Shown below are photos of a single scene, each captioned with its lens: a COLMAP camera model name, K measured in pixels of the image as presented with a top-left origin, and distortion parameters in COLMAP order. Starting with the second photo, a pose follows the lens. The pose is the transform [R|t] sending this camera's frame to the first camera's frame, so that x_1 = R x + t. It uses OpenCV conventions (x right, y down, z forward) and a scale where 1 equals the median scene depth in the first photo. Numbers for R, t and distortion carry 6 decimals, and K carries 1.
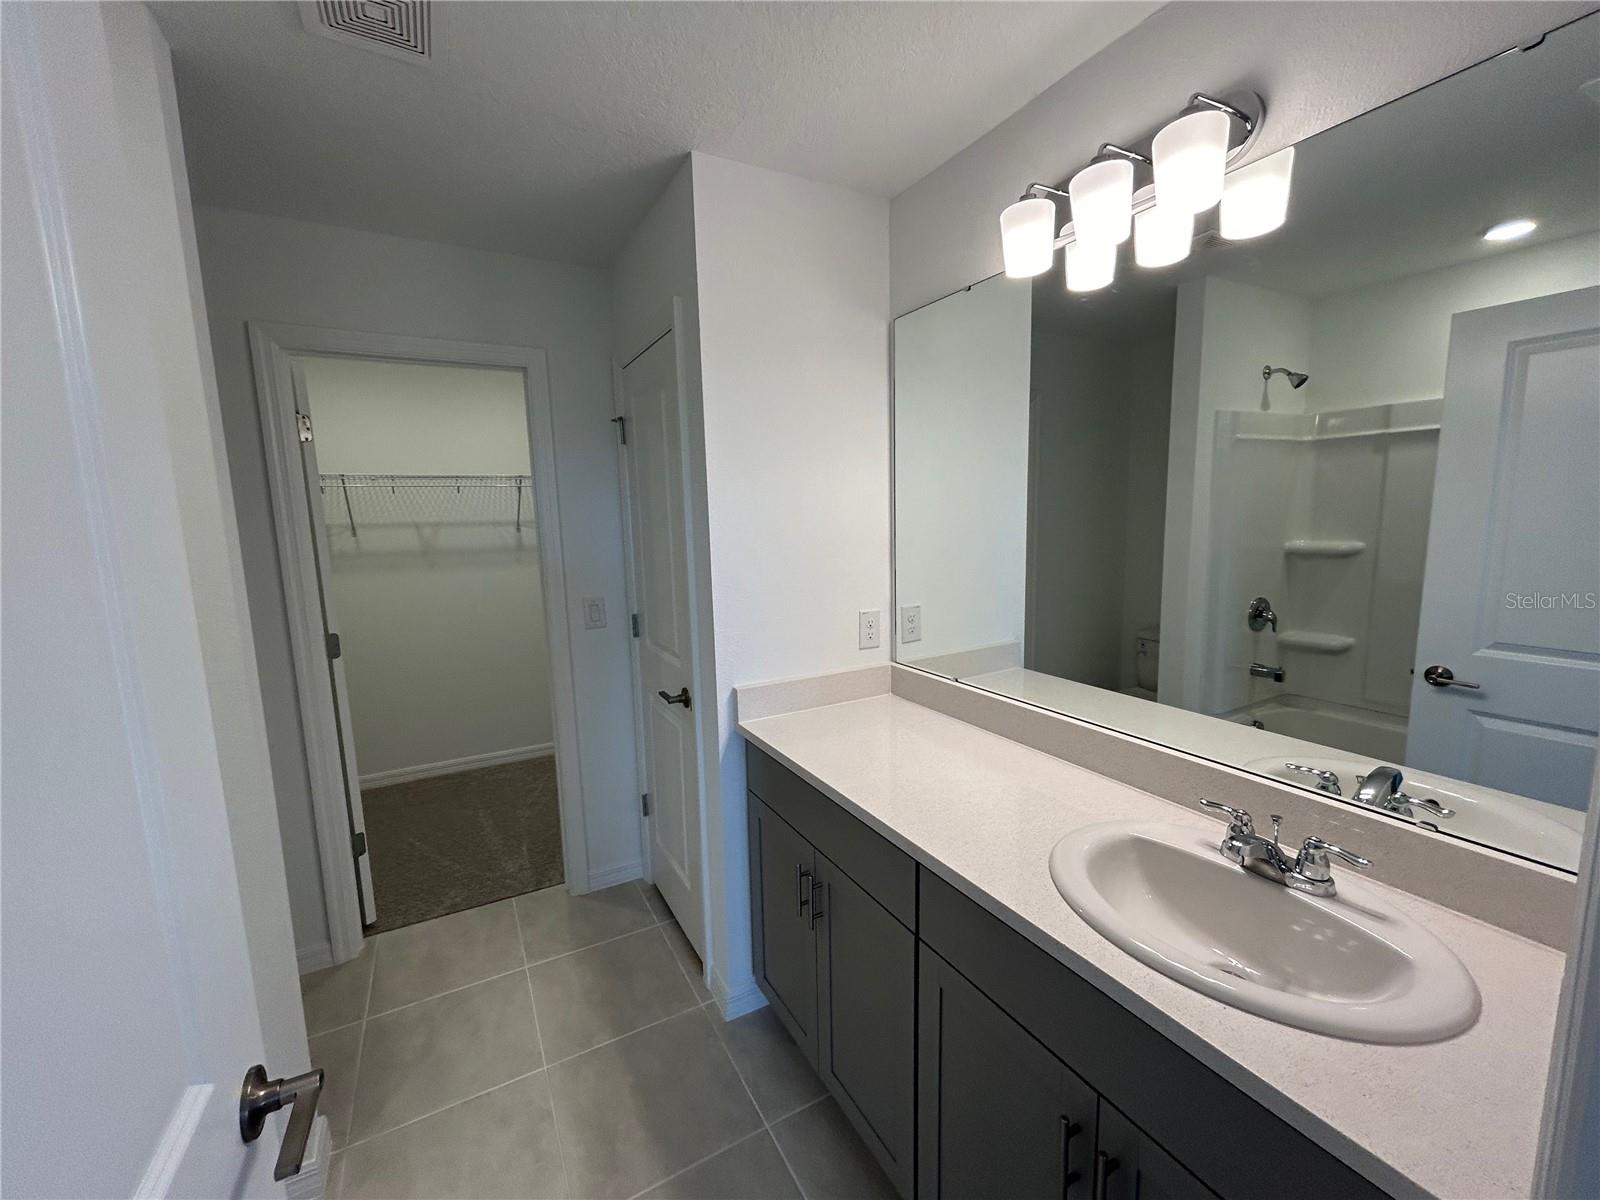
lens RADIAL K [[656.8, 0, 800.0], [0, 656.8, 600.0], [0, 0, 1]] dist [0.000900, -0.000096]
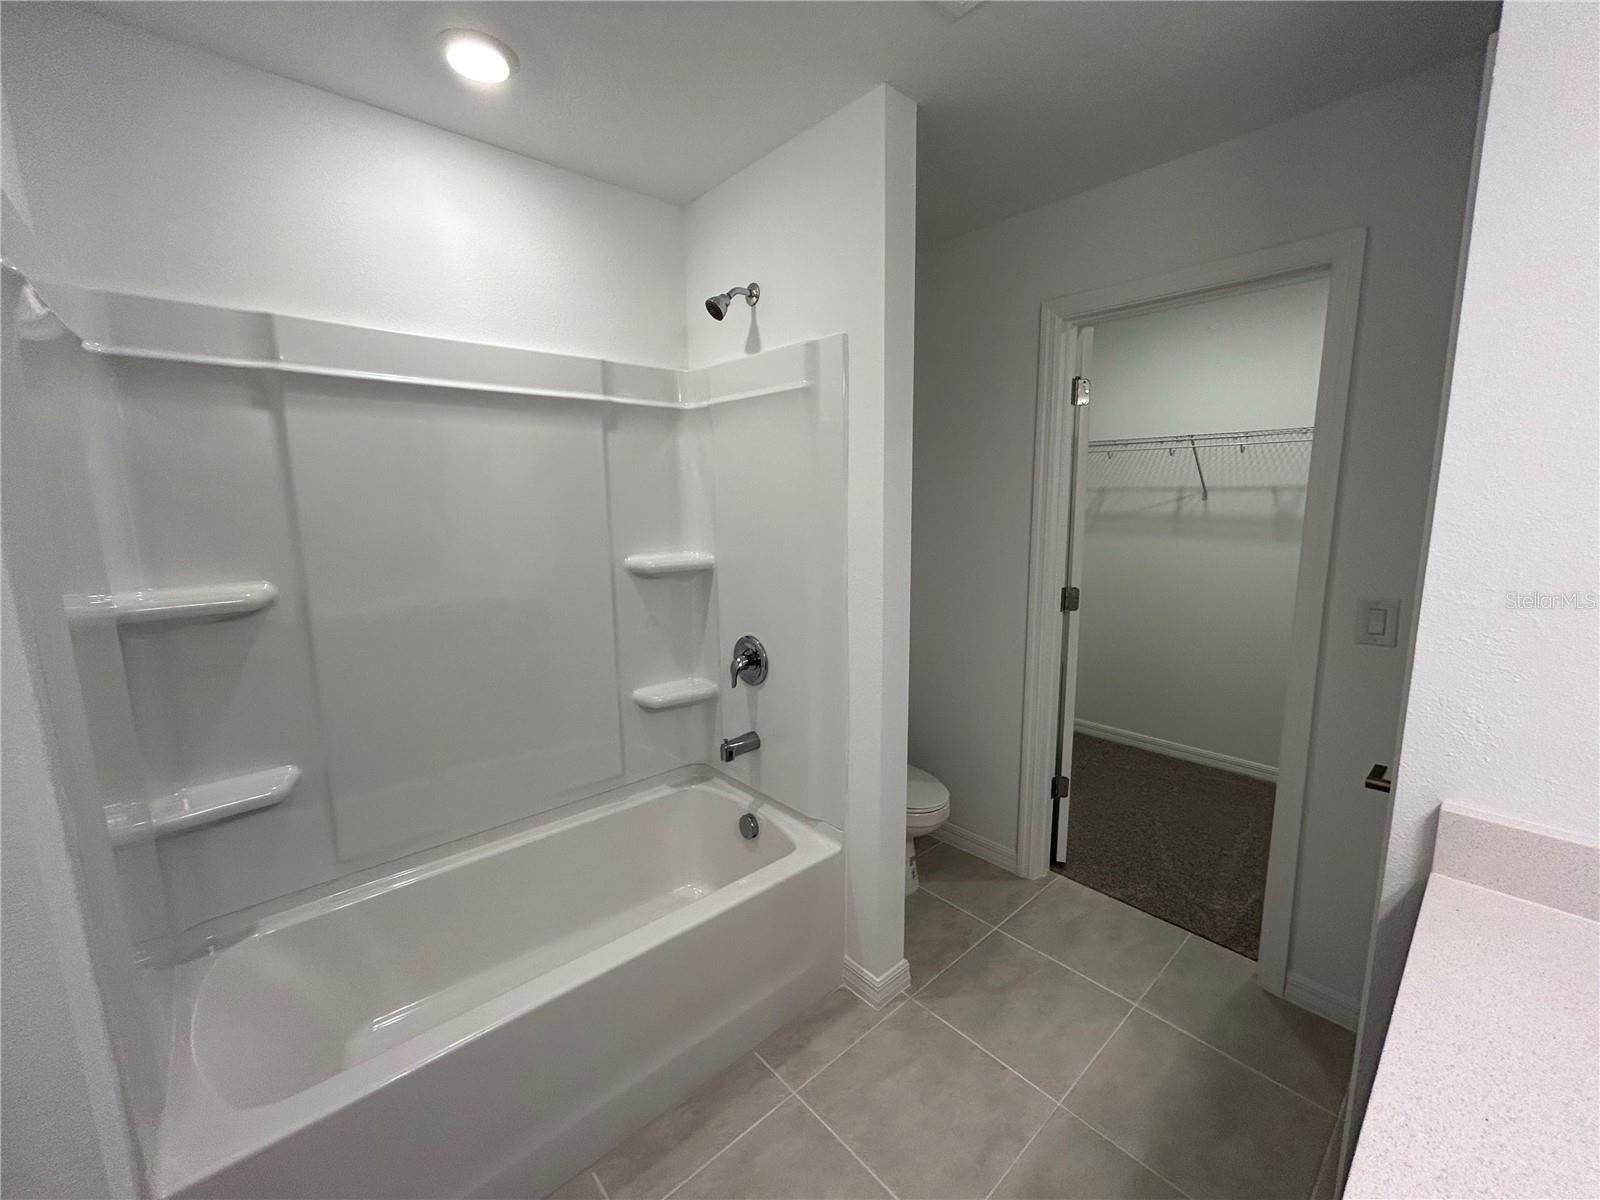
lens RADIAL K [[656.8, 0, 800.0], [0, 656.8, 600.0], [0, 0, 1]] dist [0.000900, -0.000096]
pose [[0.211458, 0.172202, -0.962098, 0.213744], [-0.125243, 0.981016, 0.148061, -0.030393], [0.969329, 0.089188, 0.229011, 0.313284]]
